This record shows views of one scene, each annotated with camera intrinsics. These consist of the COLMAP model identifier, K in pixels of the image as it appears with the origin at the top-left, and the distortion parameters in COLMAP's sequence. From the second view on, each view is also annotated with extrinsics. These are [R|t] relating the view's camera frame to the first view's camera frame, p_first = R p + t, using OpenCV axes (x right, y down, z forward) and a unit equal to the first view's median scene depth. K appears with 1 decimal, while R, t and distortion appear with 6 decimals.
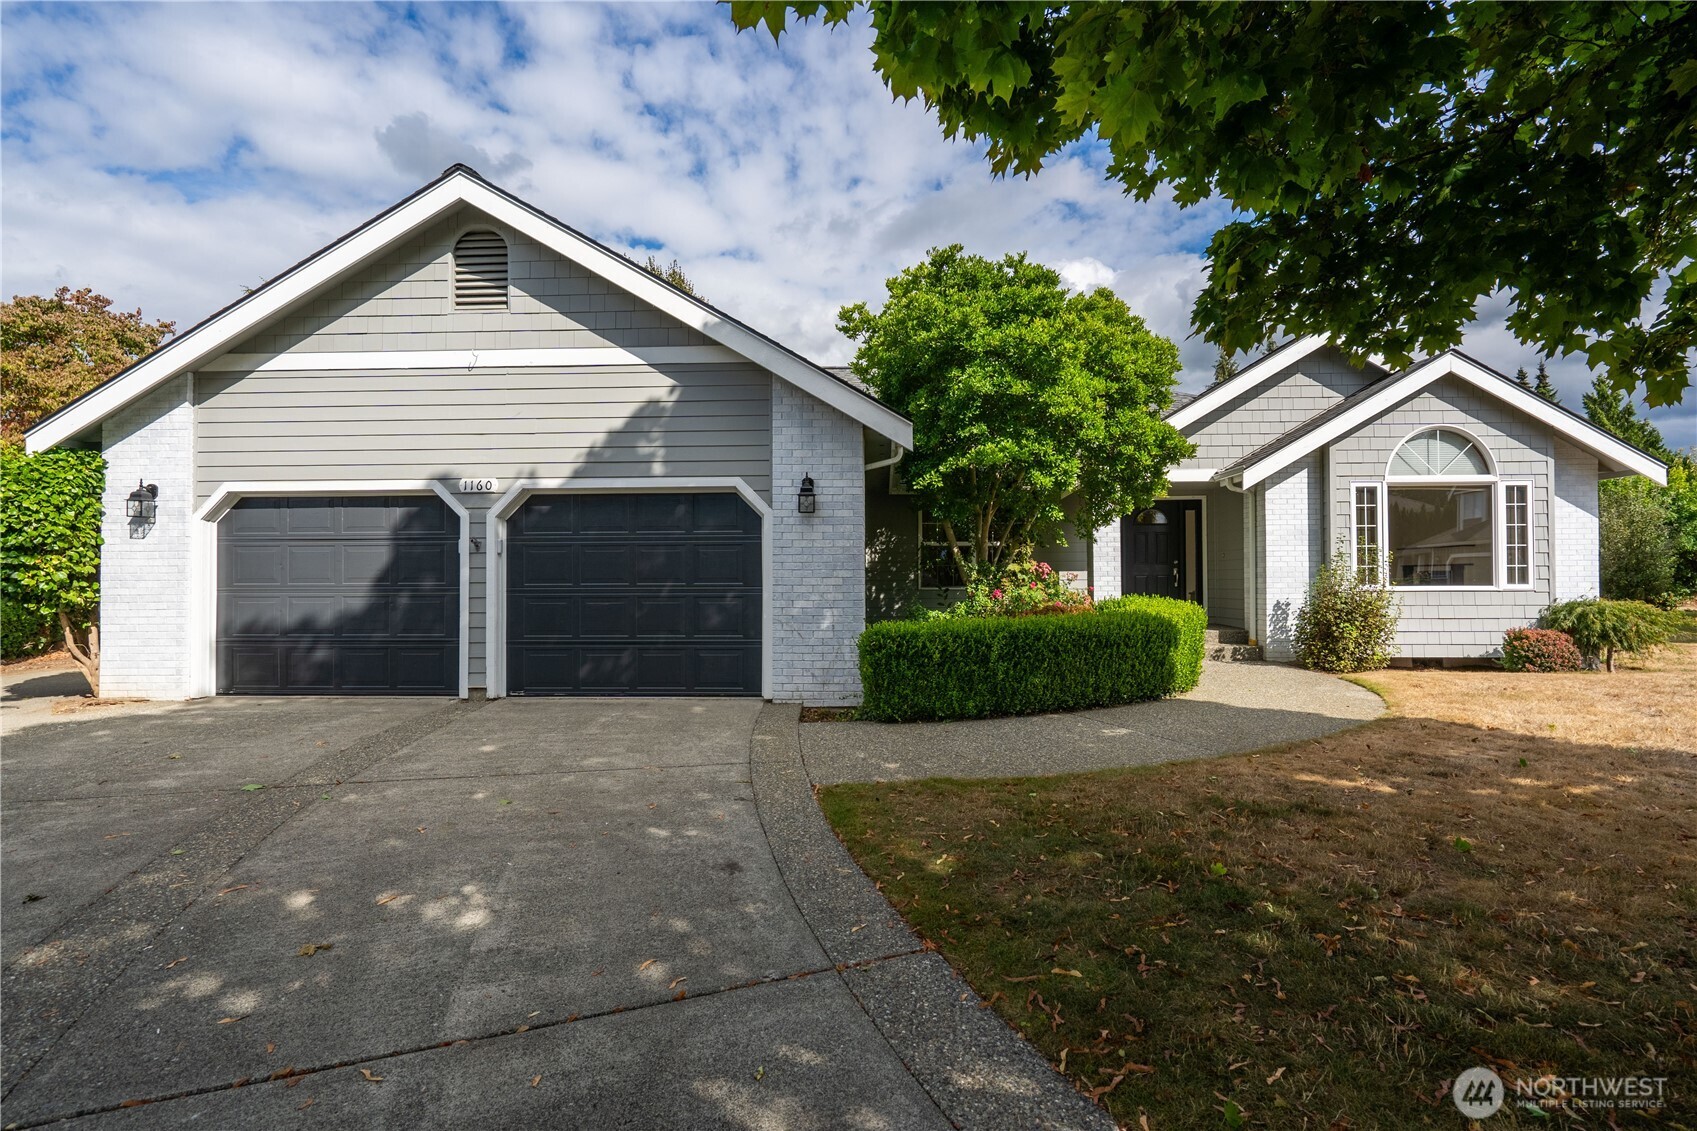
lens RADIAL K [[831.1, 0, 848.7], [0, 831.1, 563.2], [0, 0, 1]] dist [-0.002206, -0.000149]
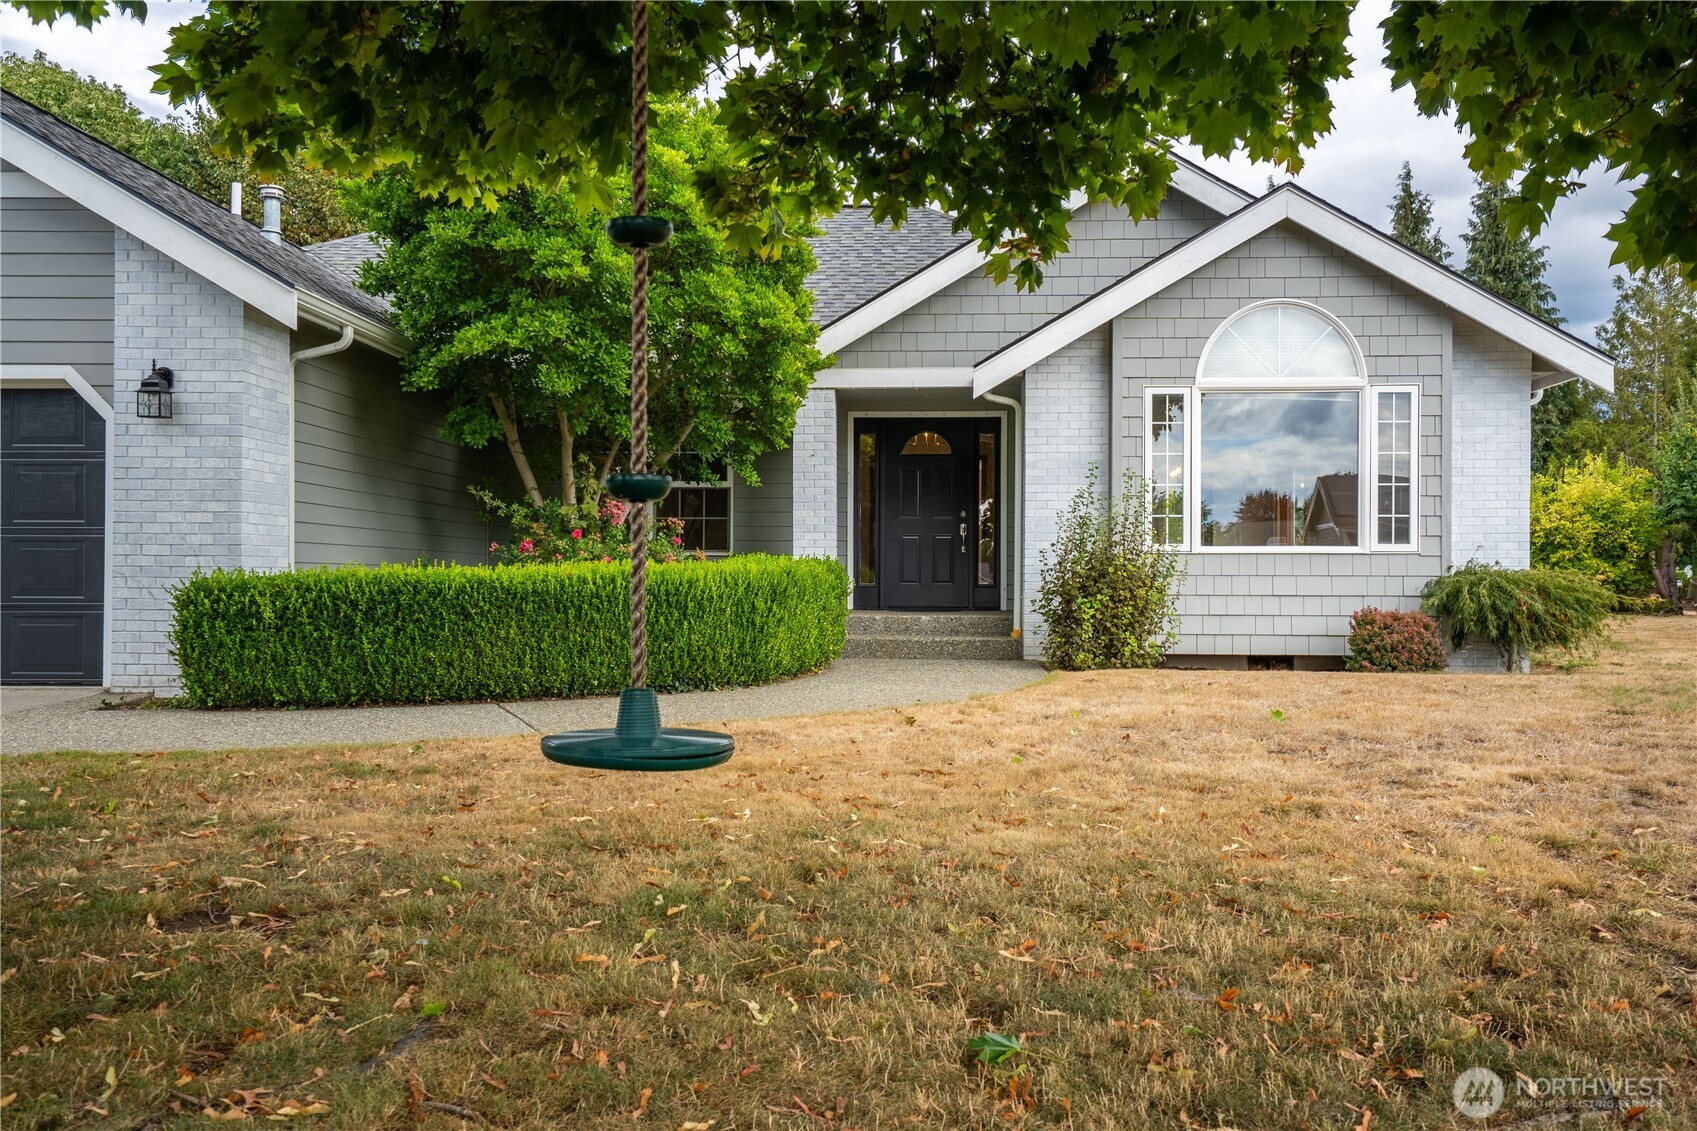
lens RADIAL K [[1464.6, 0, 848.3], [0, 1464.6, 567.8], [0, 0, 1]] dist [0.023306, 0.005731]
pose [[0.999918, 0.007075, -0.010669, 0.424592], [-0.006946, 0.999903, 0.012051, 0.035913], [0.010753, -0.011975, 0.999870, -0.175194]]
